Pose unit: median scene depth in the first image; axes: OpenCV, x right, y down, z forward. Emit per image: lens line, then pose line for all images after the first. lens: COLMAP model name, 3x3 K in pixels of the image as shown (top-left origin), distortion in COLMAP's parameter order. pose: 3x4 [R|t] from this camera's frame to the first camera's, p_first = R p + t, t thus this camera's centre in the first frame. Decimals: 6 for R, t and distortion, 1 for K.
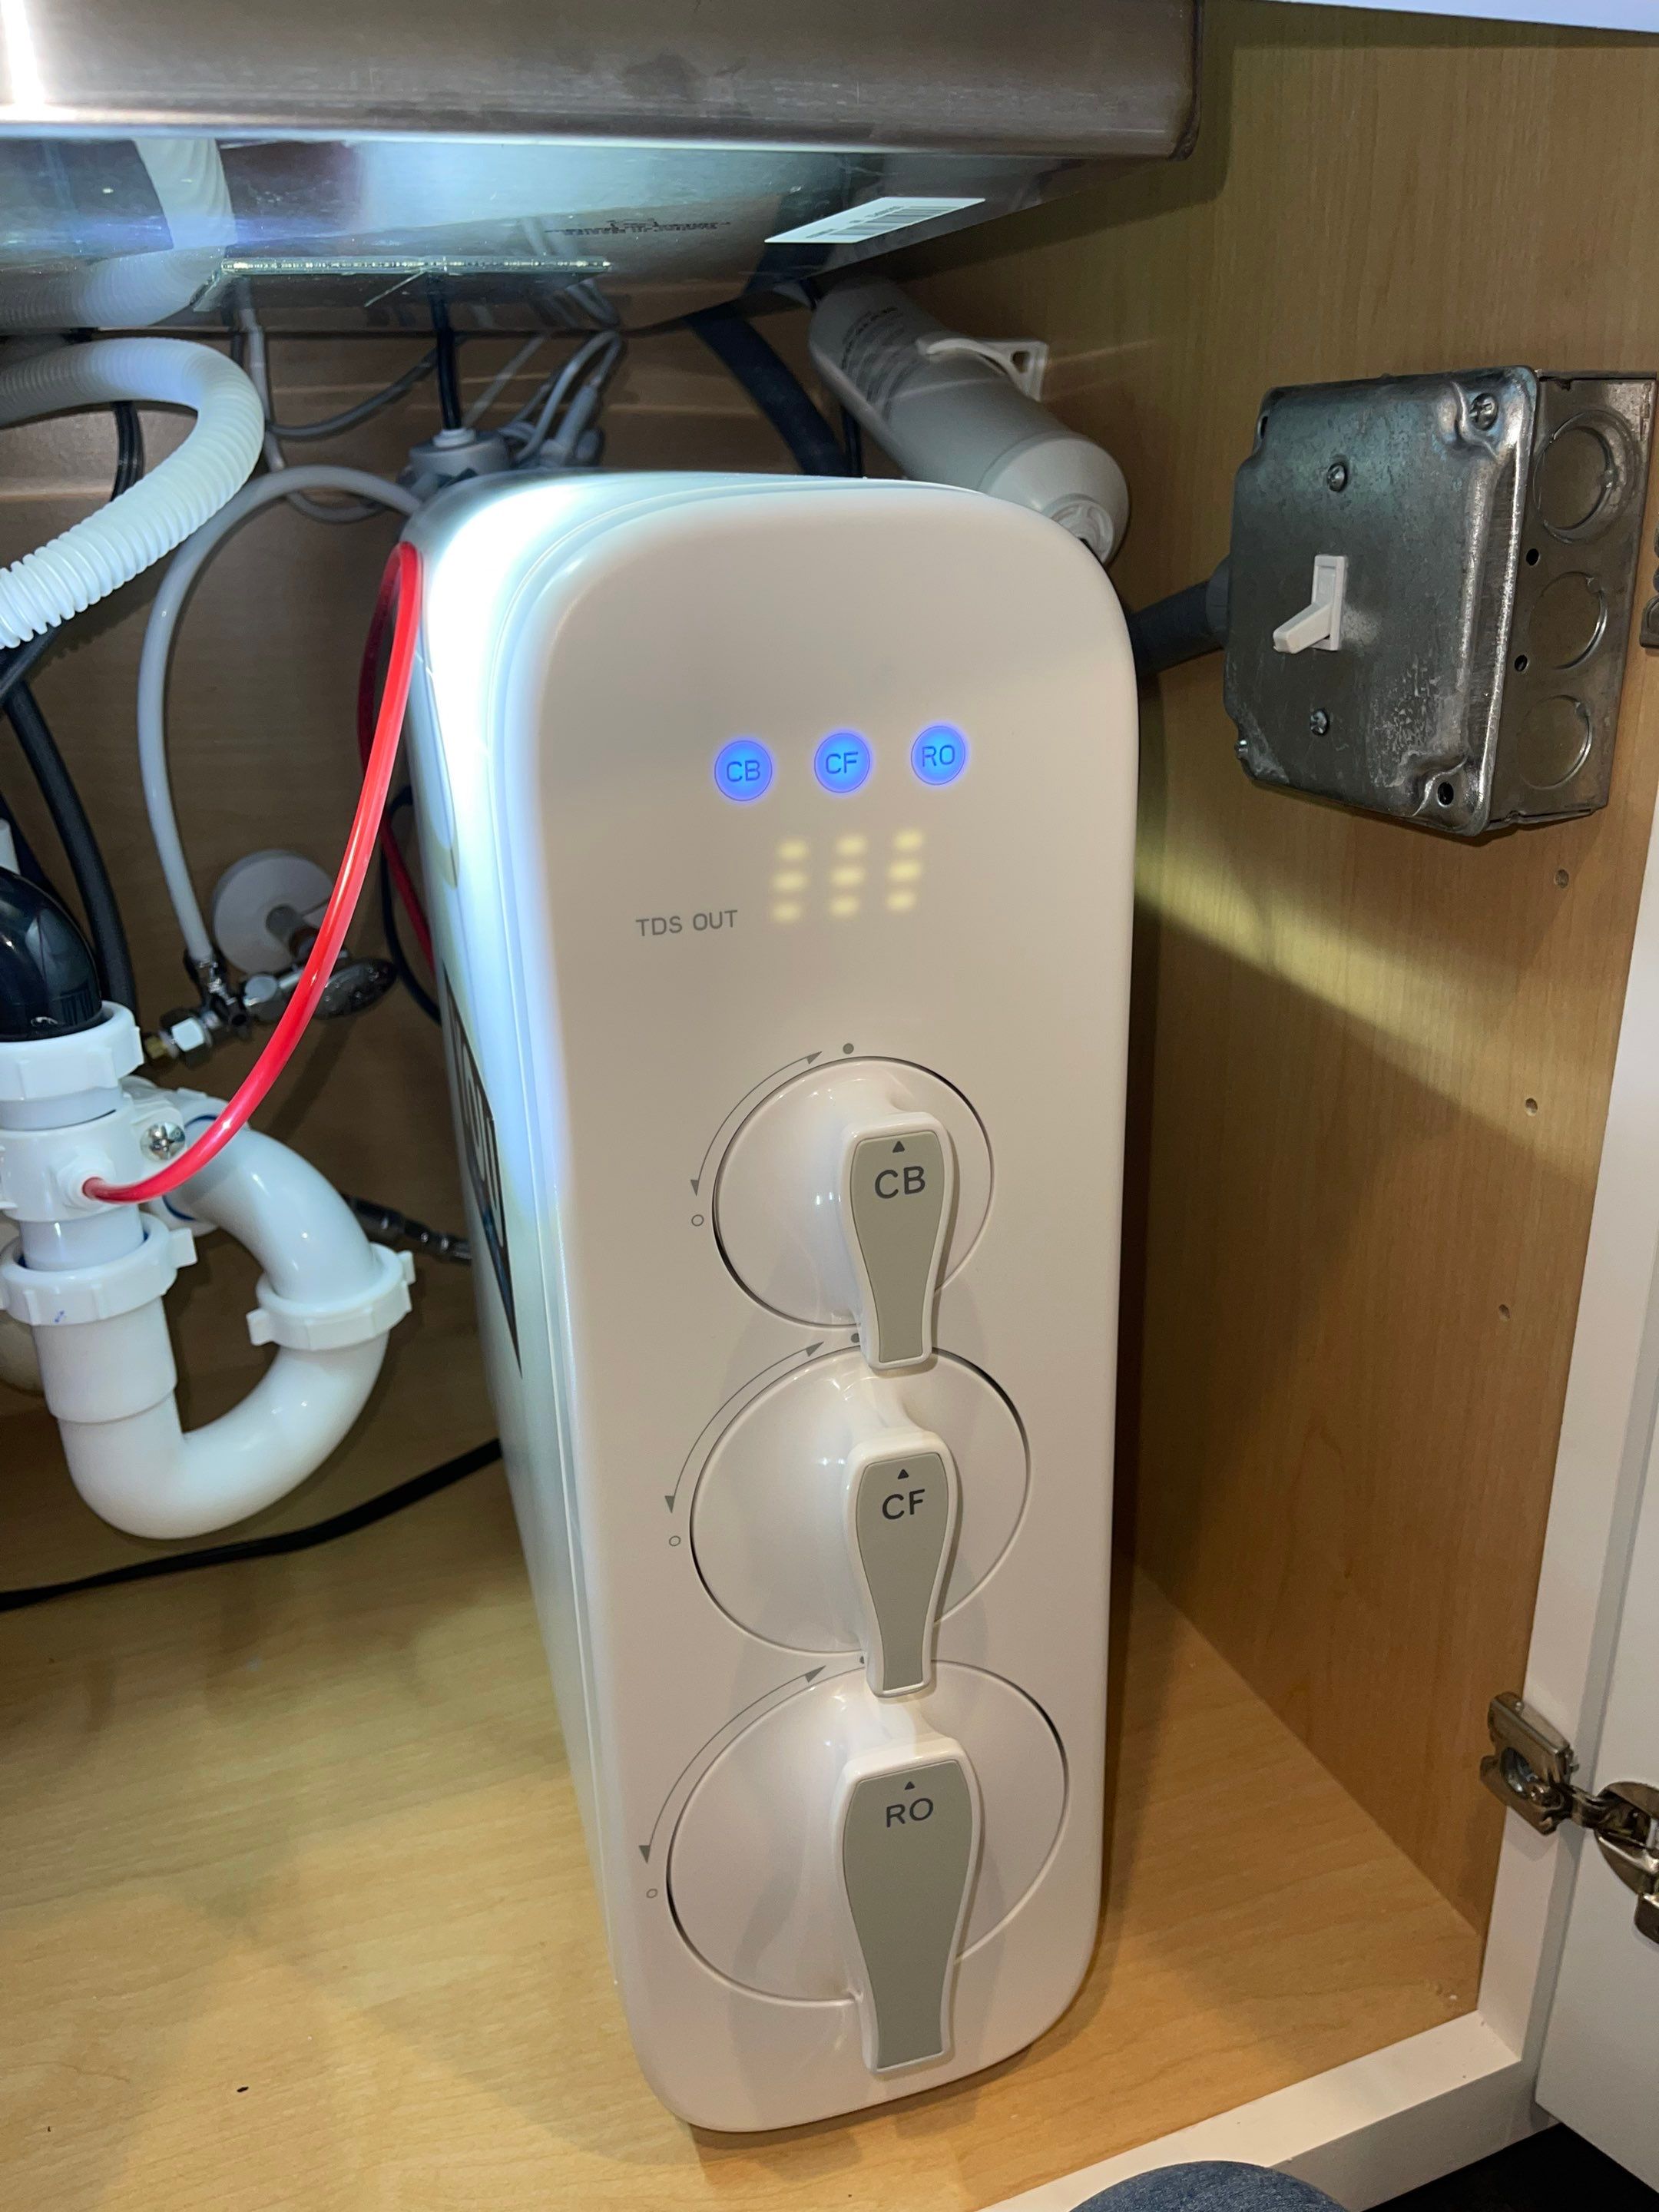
lens RADIAL K [[1689.7, 0, 819.1], [0, 1689.7, 1110.5], [0, 0, 1]] dist [-0.002432, -0.001122]
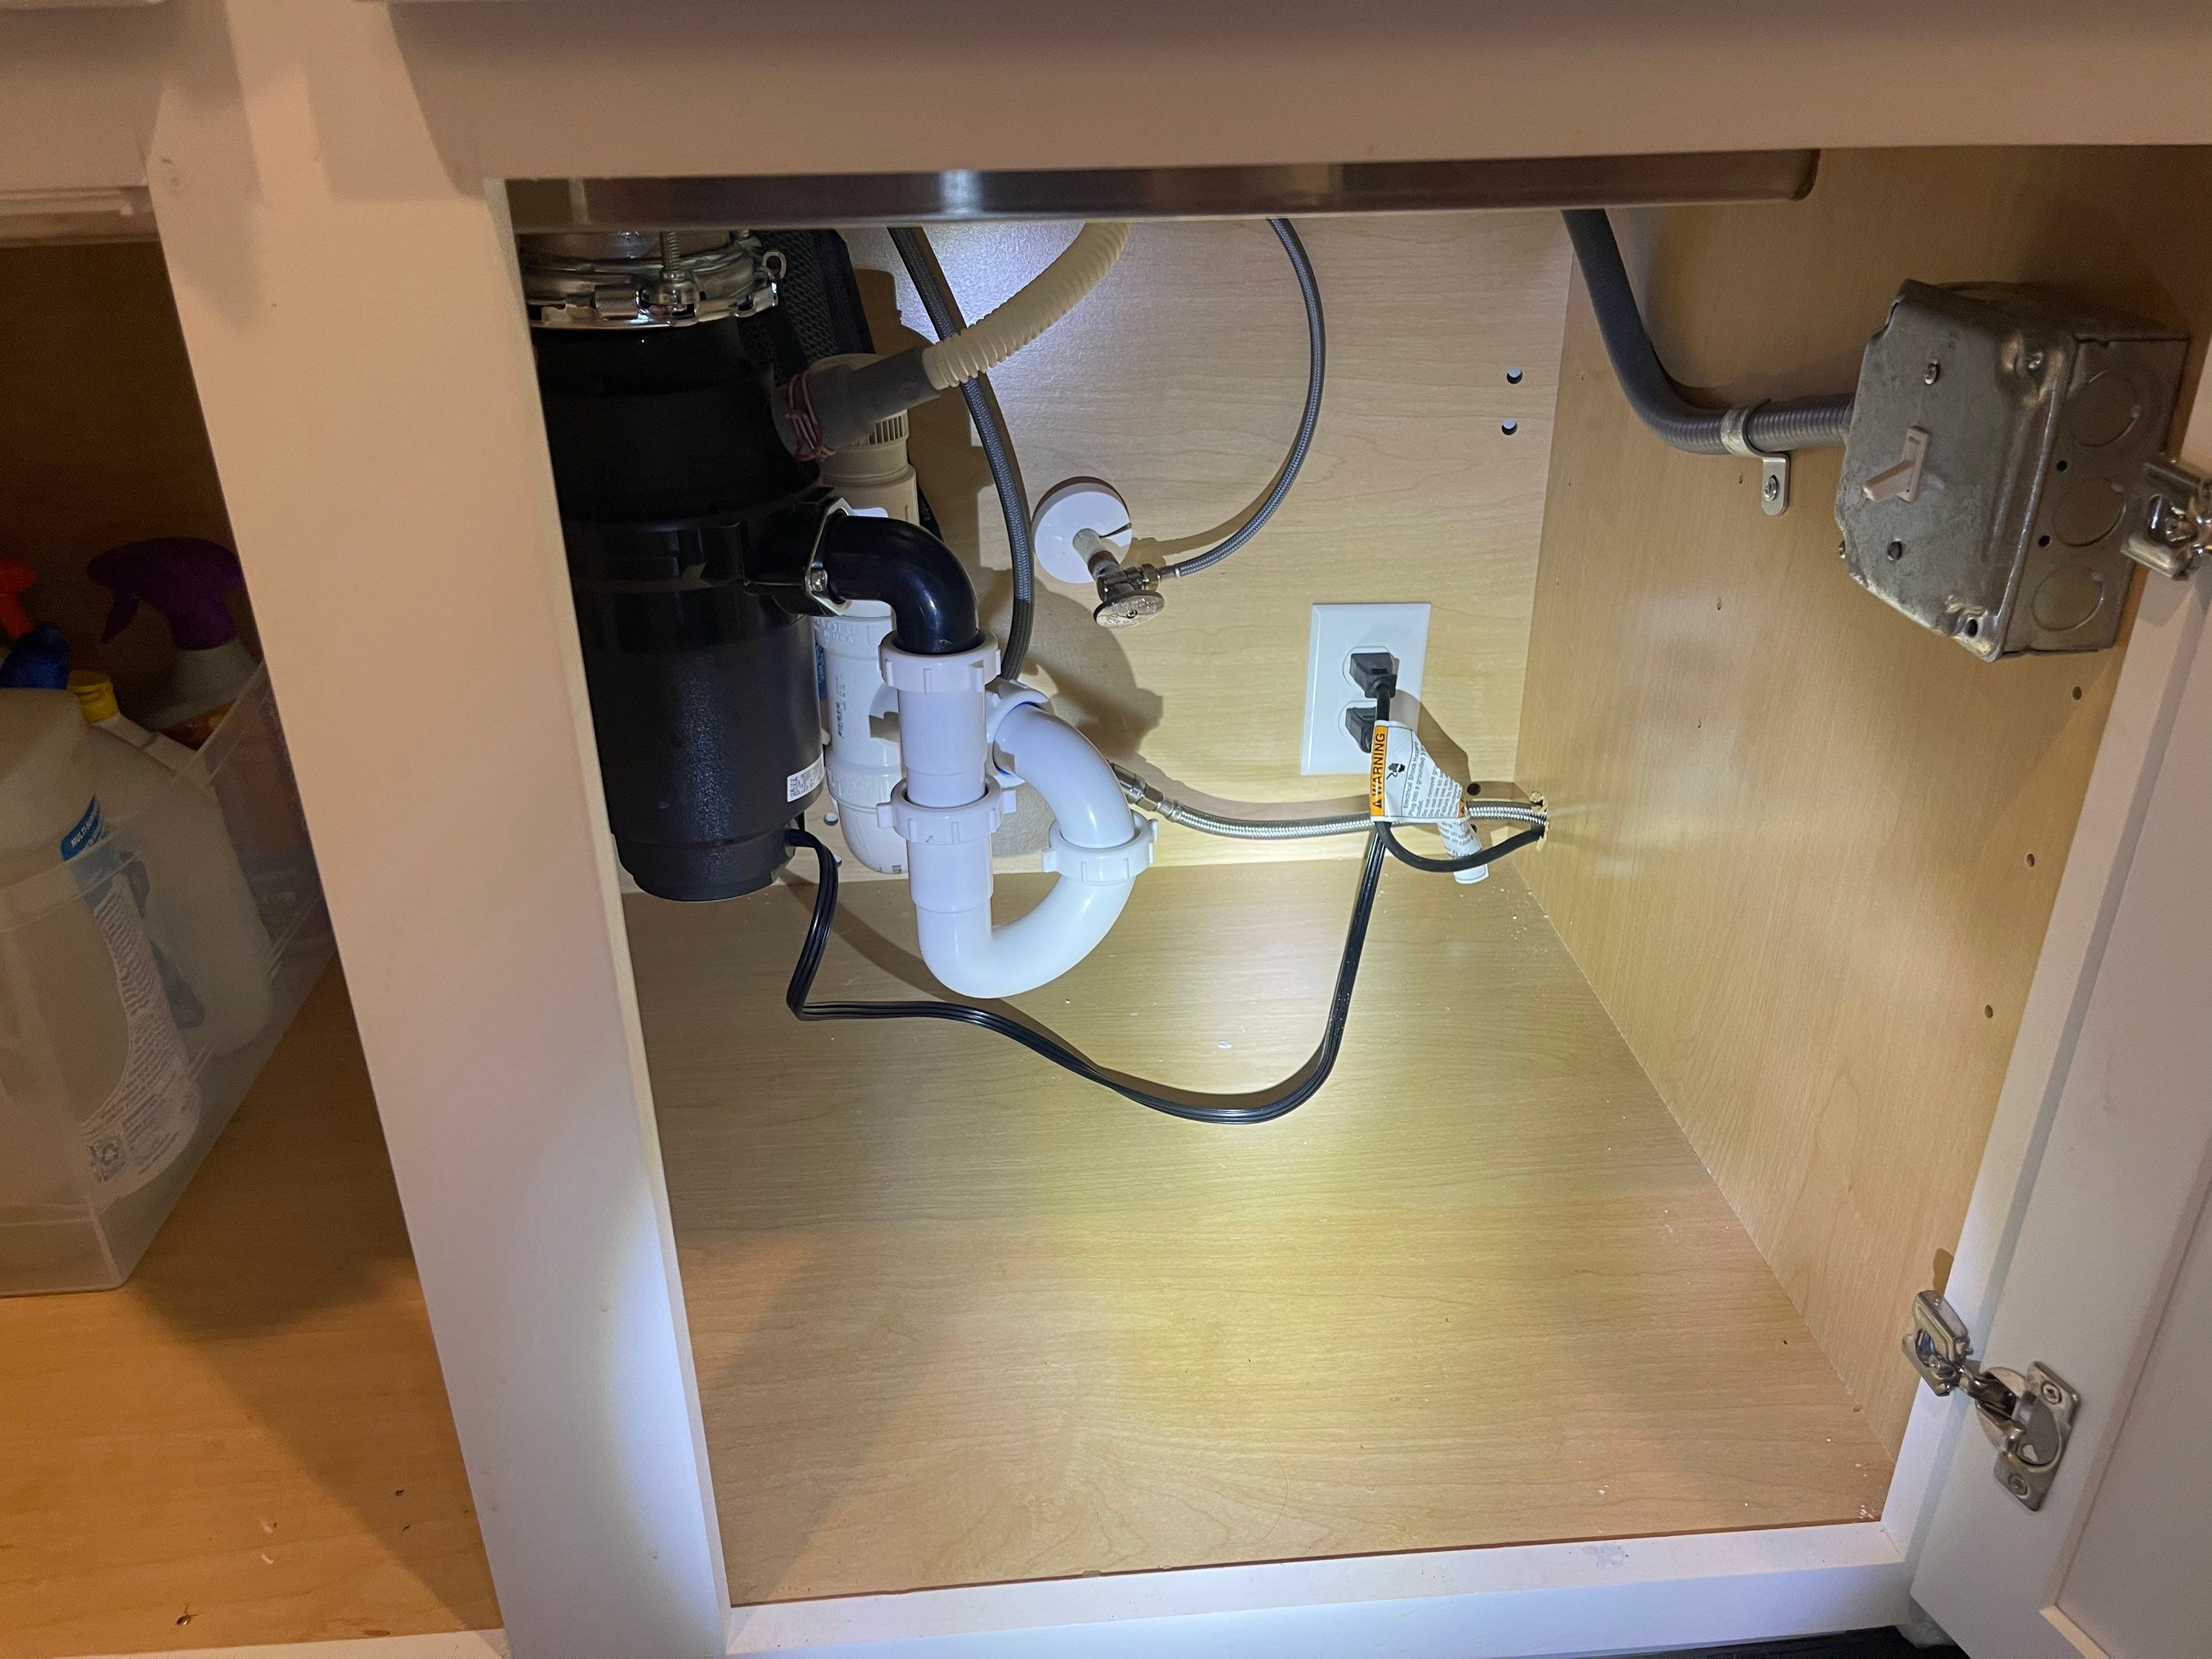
lens RADIAL K [[1643.0, 0, 1102.0], [0, 1643.0, 811.9], [0, 0, 1]] dist [0.092086, -0.120623]
pose [[0.960269, 0.145040, -0.238425, 0.037414], [-0.120272, 0.986009, 0.115412, -0.091487], [0.251829, -0.082151, 0.964279, -0.368755]]
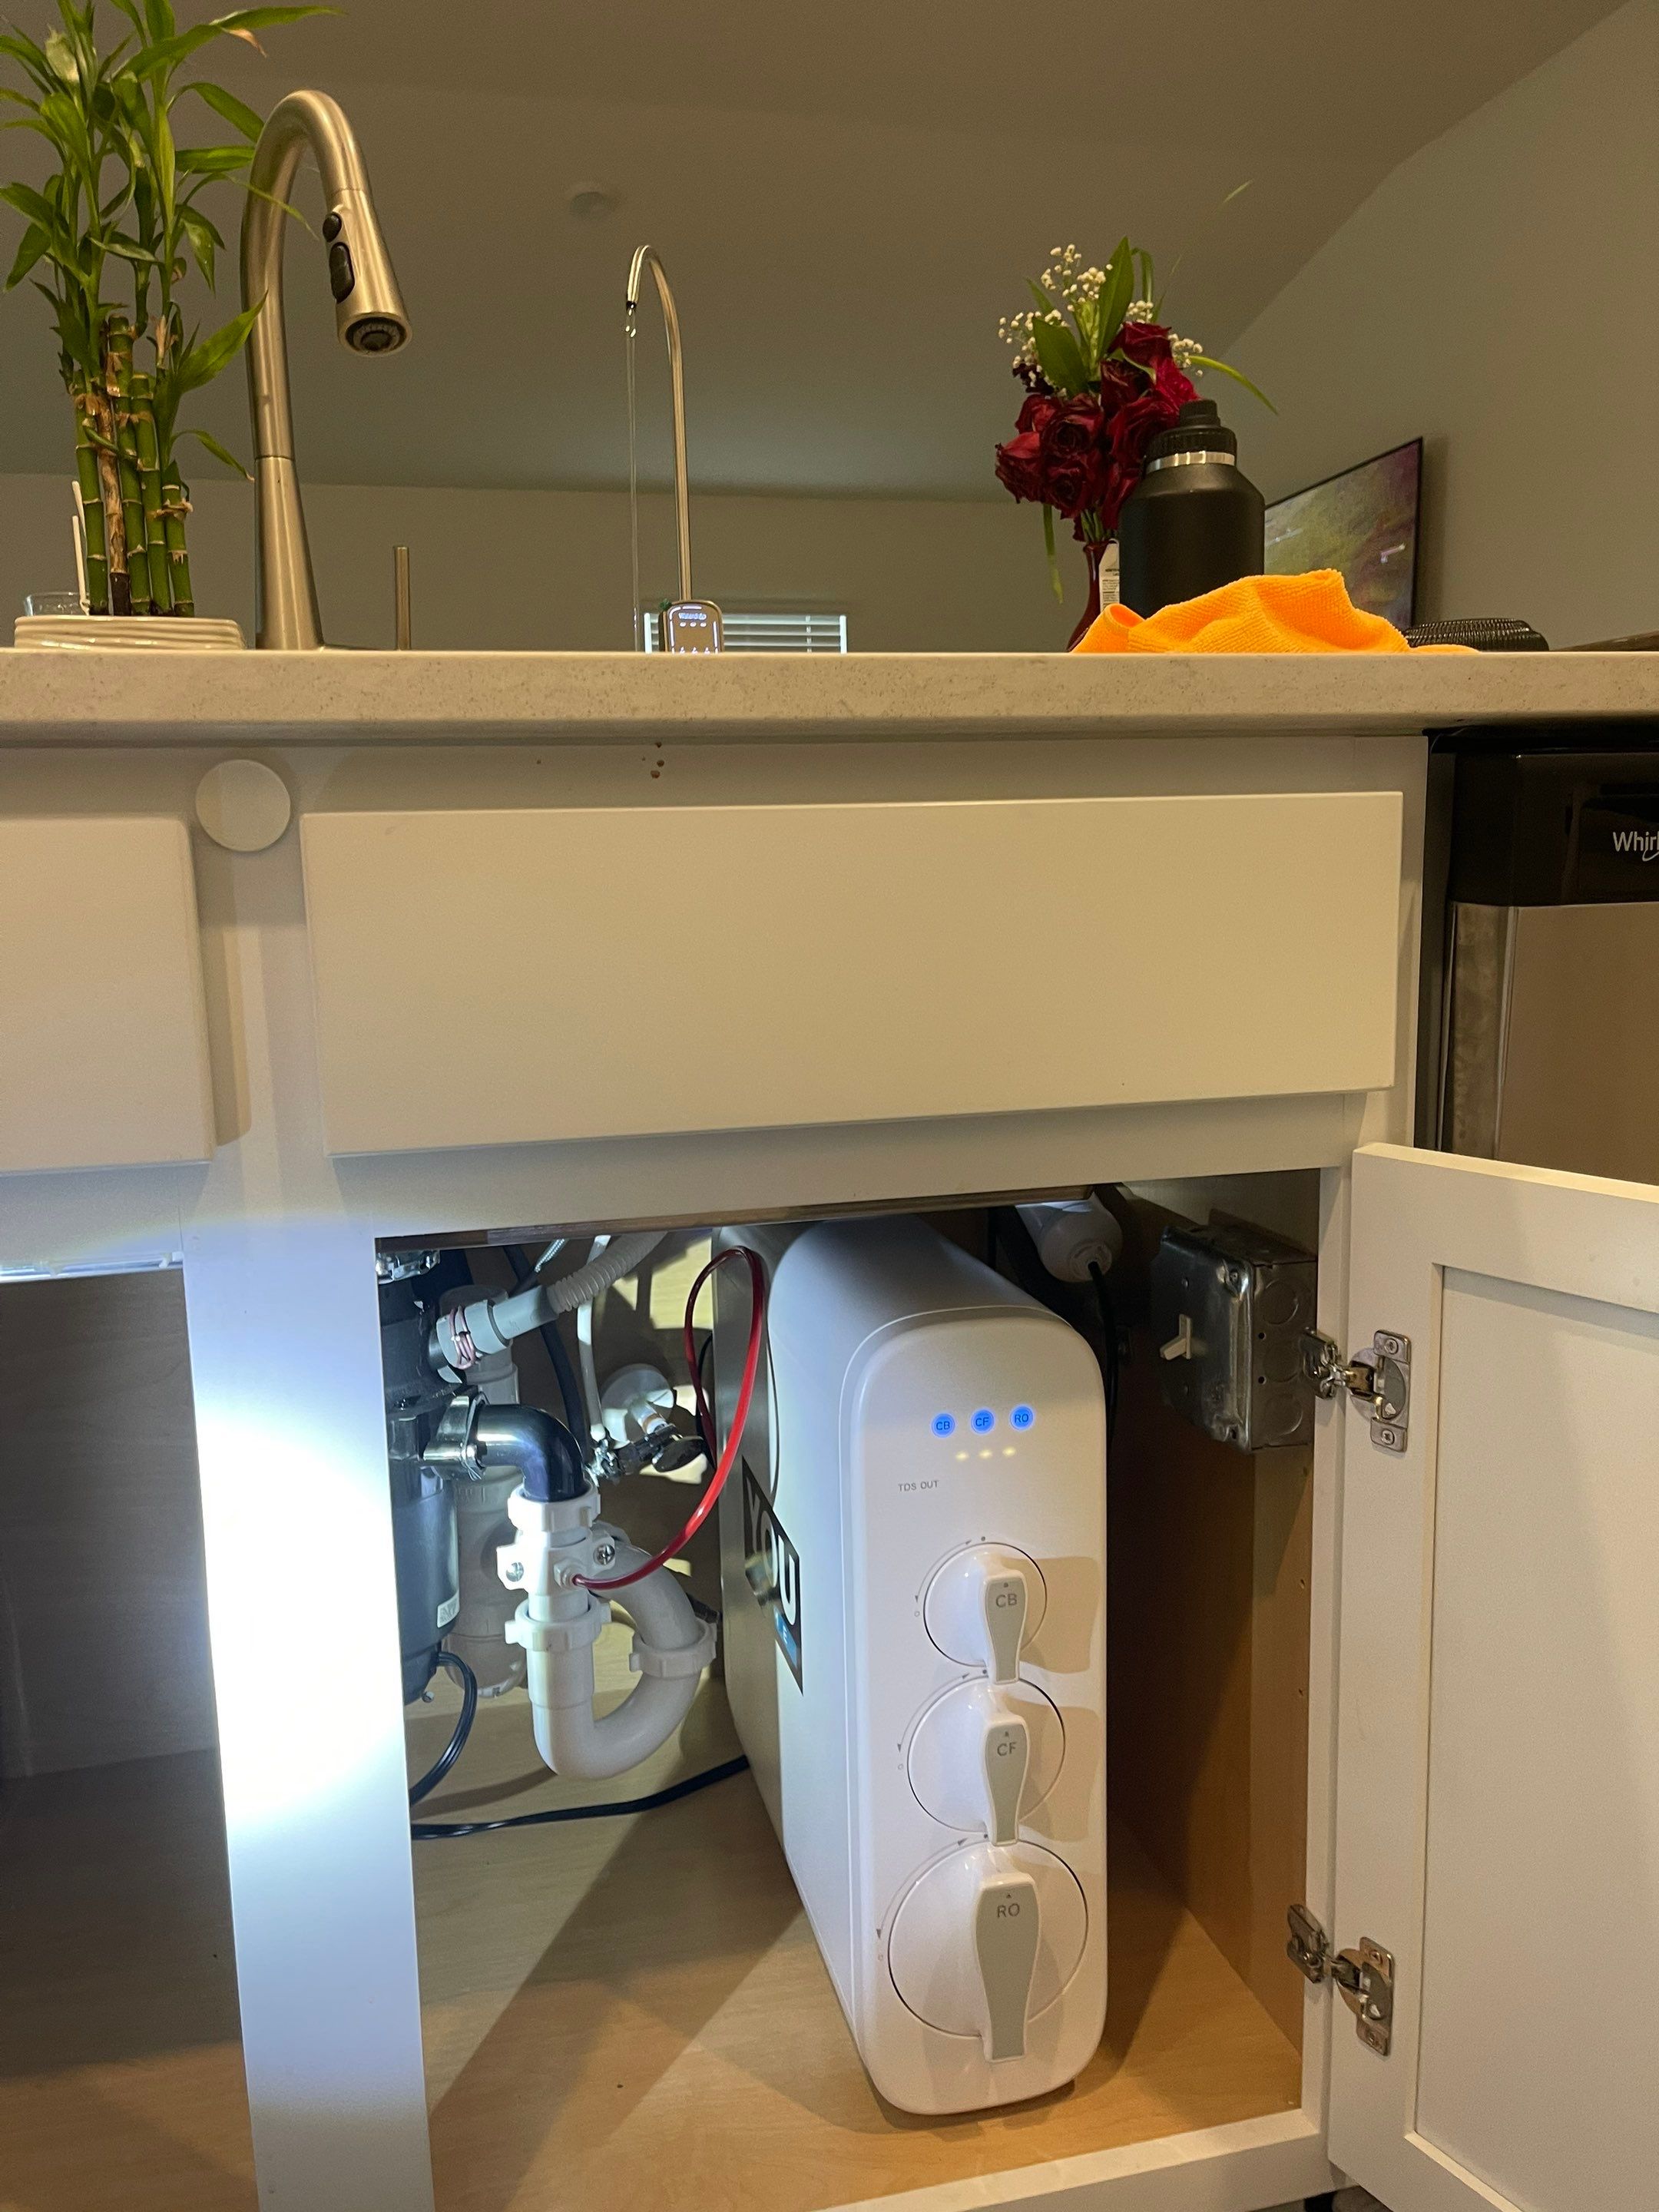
lens RADIAL K [[1638.0, 0, 799.2], [0, 1638.0, 1127.7], [0, 0, 1]] dist [0.068027, -0.117059]
pose [[0.990894, 0.024699, -0.132360, 0.070750], [-0.053430, 0.974450, -0.218158, -0.064660], [0.123590, 0.223243, 0.966896, -0.973504]]
